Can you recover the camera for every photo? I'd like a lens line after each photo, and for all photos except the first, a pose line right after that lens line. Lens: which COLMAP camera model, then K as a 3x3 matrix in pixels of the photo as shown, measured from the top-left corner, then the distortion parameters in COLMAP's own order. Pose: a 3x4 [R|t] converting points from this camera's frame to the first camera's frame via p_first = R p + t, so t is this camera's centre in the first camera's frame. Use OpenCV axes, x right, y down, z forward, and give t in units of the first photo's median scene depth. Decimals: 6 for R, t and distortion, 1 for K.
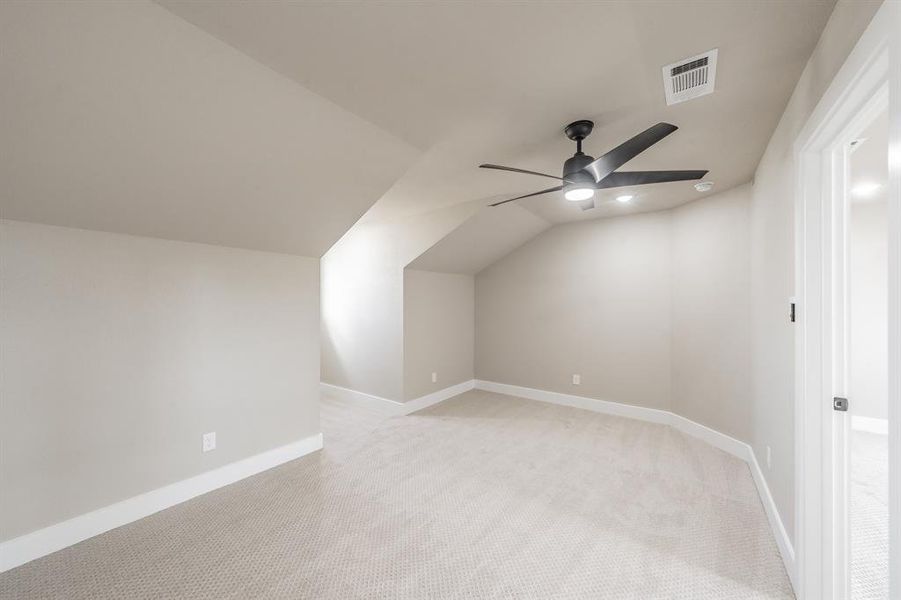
lens RADIAL K [[332.1, 0, 452.9], [0, 332.1, 300.7], [0, 0, 1]] dist [0.000095, 0.000074]
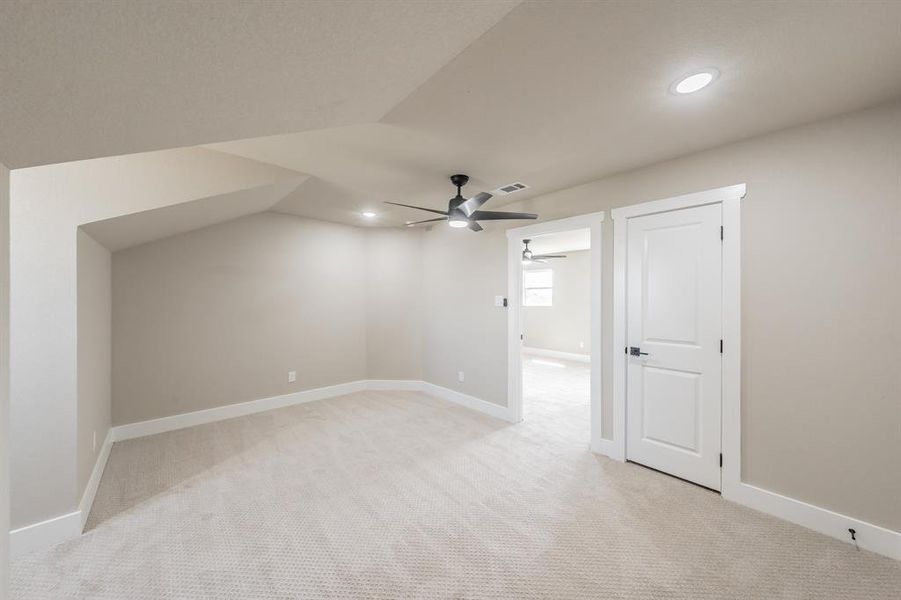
lens RADIAL K [[317.9, 0, 455.0], [0, 317.9, 299.0], [0, 0, 1]] dist [-0.002039, -0.000022]
pose [[0.177713, -0.005139, 0.984069, -0.551781], [-0.003969, 0.999974, 0.005939, 0.000603], [-0.984074, -0.004961, 0.177688, 0.428701]]
